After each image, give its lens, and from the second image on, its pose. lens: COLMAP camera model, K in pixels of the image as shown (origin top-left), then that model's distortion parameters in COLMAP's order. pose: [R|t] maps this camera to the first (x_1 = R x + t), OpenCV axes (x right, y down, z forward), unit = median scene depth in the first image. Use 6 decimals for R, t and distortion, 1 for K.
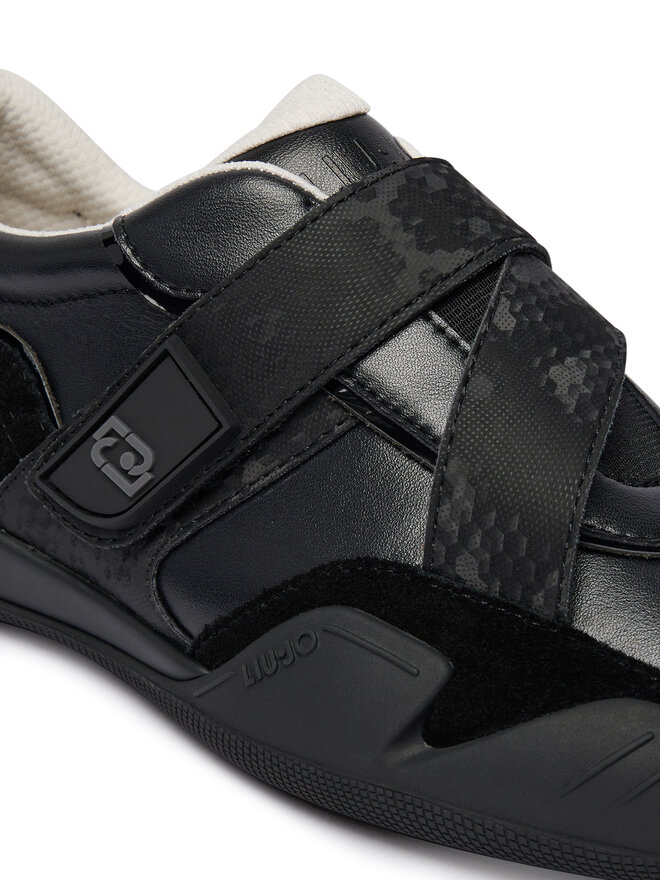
lens RADIAL K [[2202.5, 0, 330.0], [0, 2202.5, 440.0], [0, 0, 1]] dist [-0.051429, -0.398360]
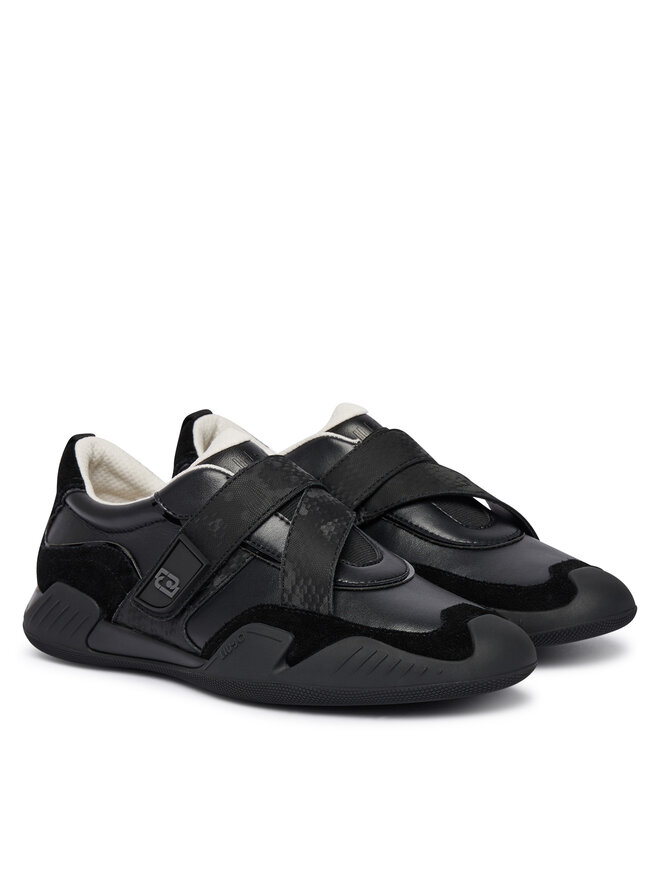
lens RADIAL K [[2137.8, 0, 330.0], [0, 2137.8, 440.0], [0, 0, 1]] dist [0.495928, 0.009766]
pose [[0.992527, -0.121155, -0.014531, 0.155140], [0.117922, 0.982957, -0.141032, 0.224240], [0.031370, 0.138265, 0.989898, -1.539724]]
